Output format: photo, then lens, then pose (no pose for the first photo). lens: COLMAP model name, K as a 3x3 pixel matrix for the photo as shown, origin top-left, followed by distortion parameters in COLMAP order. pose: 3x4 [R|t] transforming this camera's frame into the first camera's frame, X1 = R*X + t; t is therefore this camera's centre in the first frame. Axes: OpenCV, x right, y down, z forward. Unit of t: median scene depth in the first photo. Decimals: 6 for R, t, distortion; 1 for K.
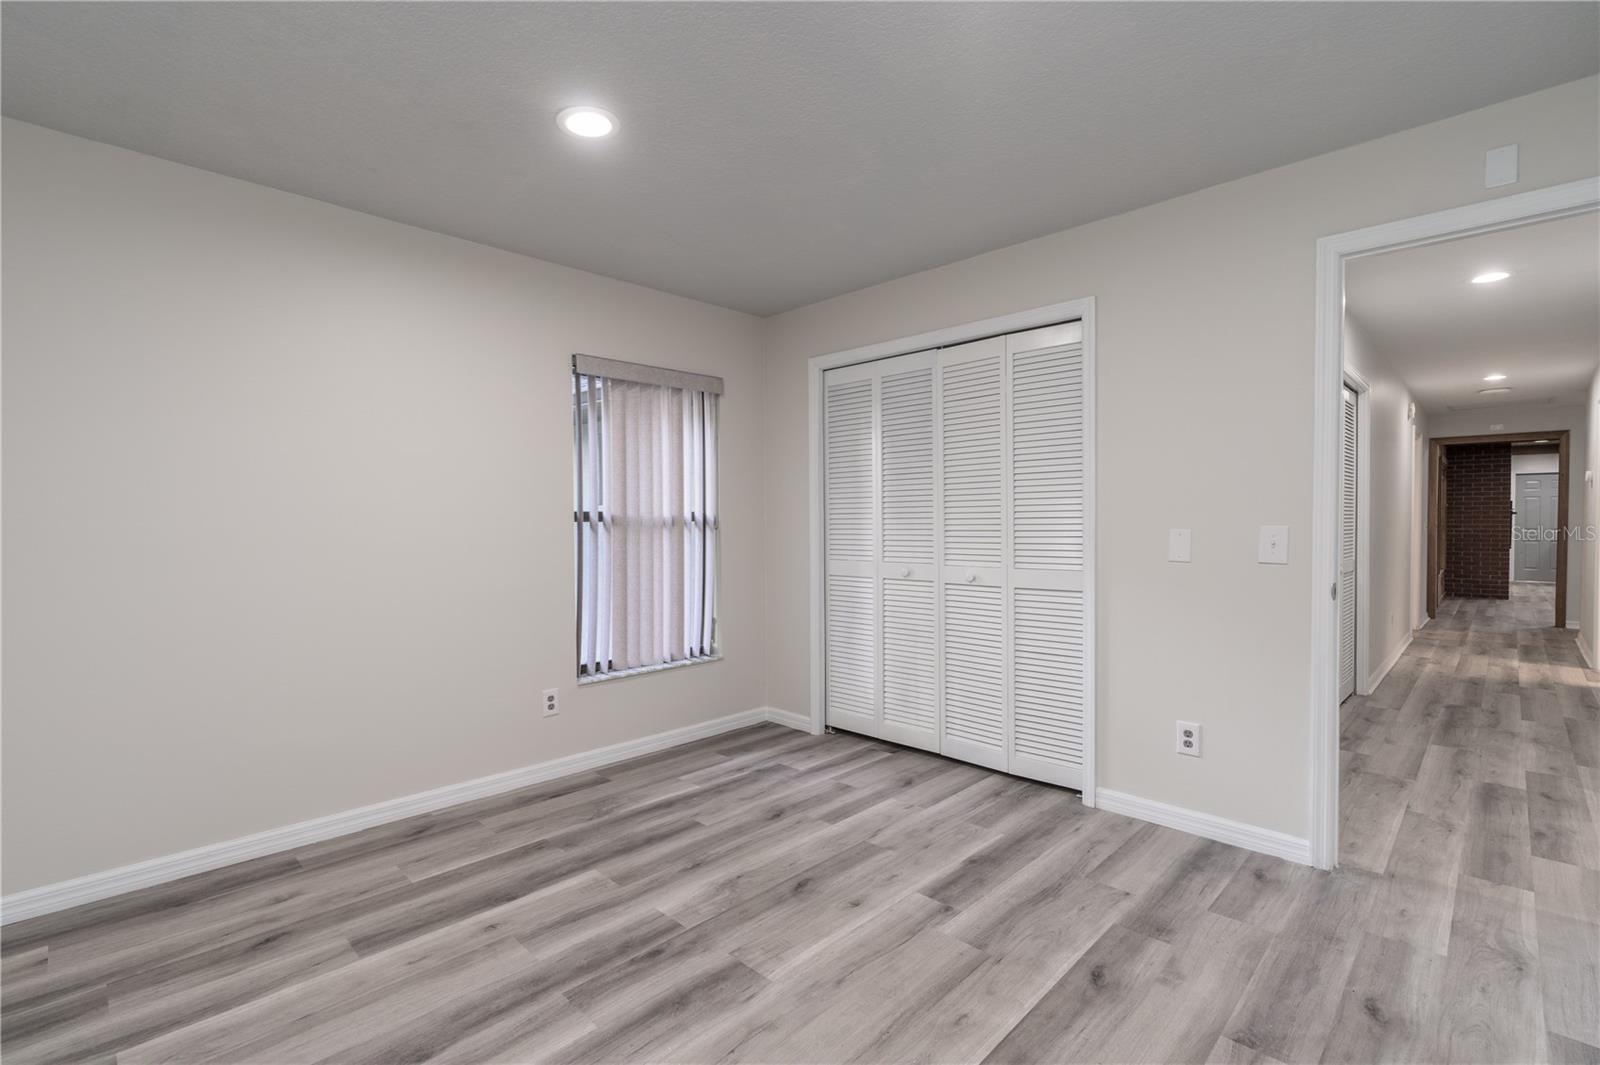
lens RADIAL K [[724.9, 0, 800.0], [0, 724.9, 532.5], [0, 0, 1]] dist [-0.005452, 0.000974]
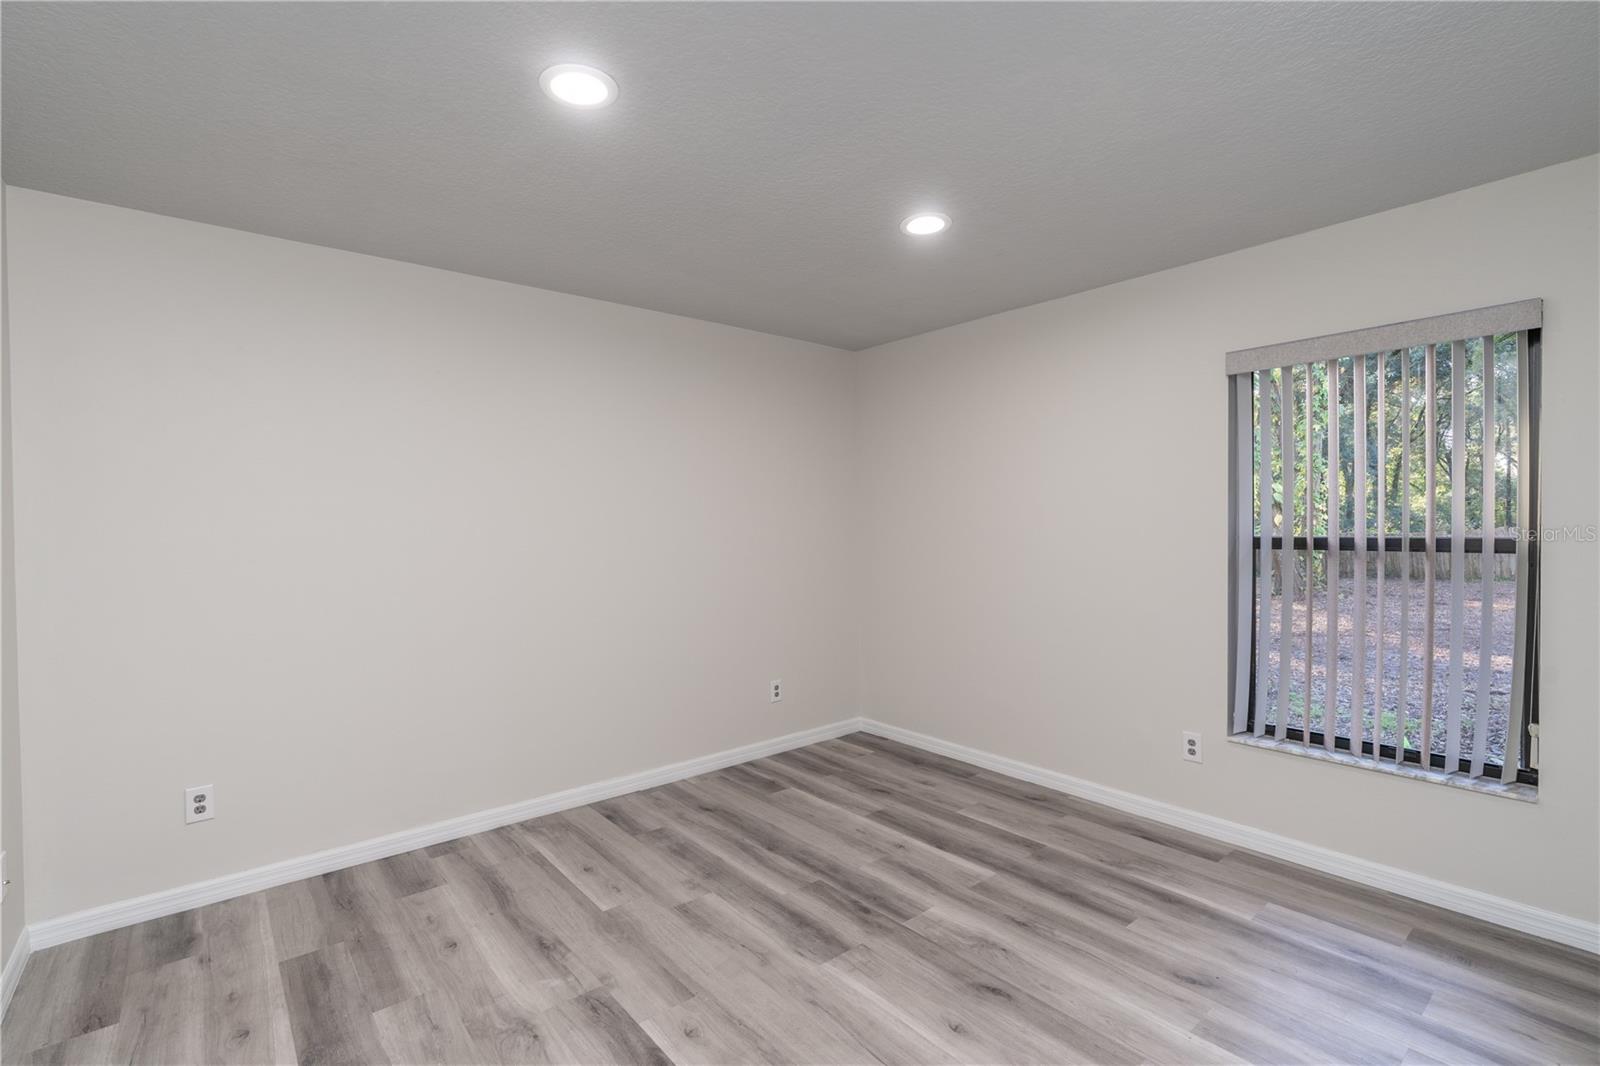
lens RADIAL K [[727.4, 0, 796.1], [0, 727.4, 527.9], [0, 0, 1]] dist [-0.003989, 0.001193]
pose [[-0.109031, 0.009734, -0.993991, 0.788996], [-0.002039, 0.999948, 0.010016, -0.063361], [0.994036, 0.003119, -0.109005, 0.770882]]
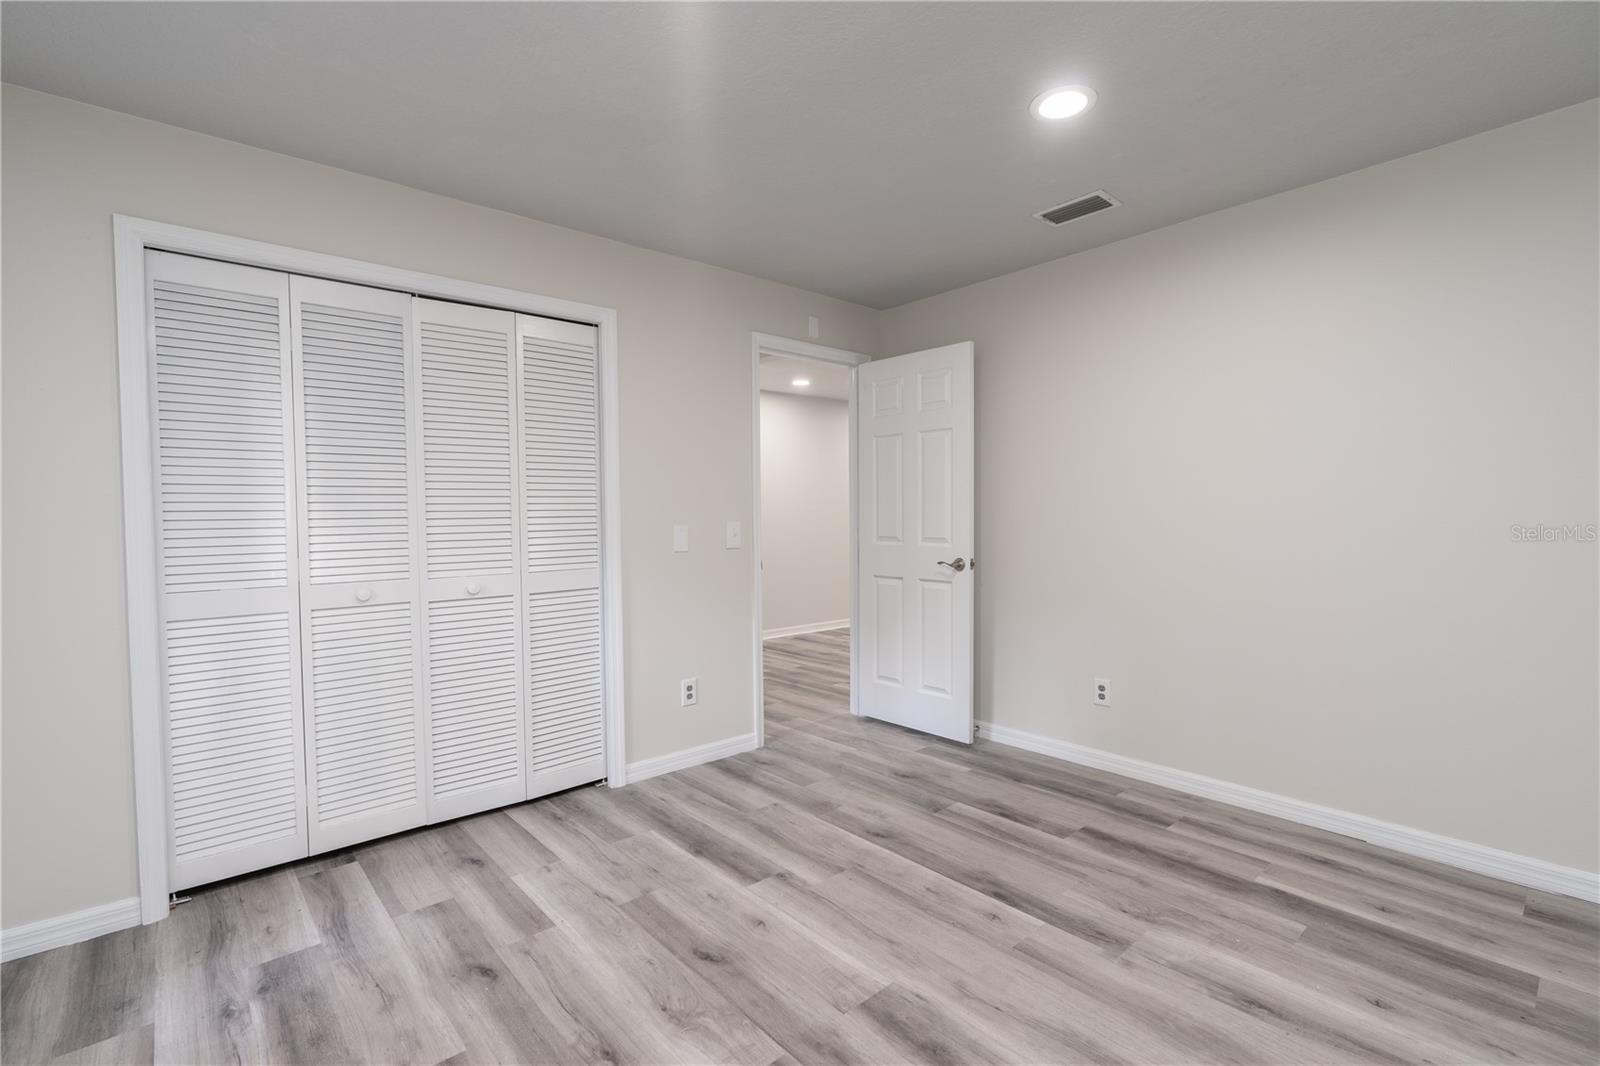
lens RADIAL K [[724.9, 0, 800.0], [0, 724.9, 533.0], [0, 0, 1]] dist [-0.005452, 0.000974]
pose [[0.075038, -0.021028, 0.996959, -0.723100], [0.024498, 0.999515, 0.019238, -0.010004], [-0.996880, 0.022980, 0.075516, 0.736401]]
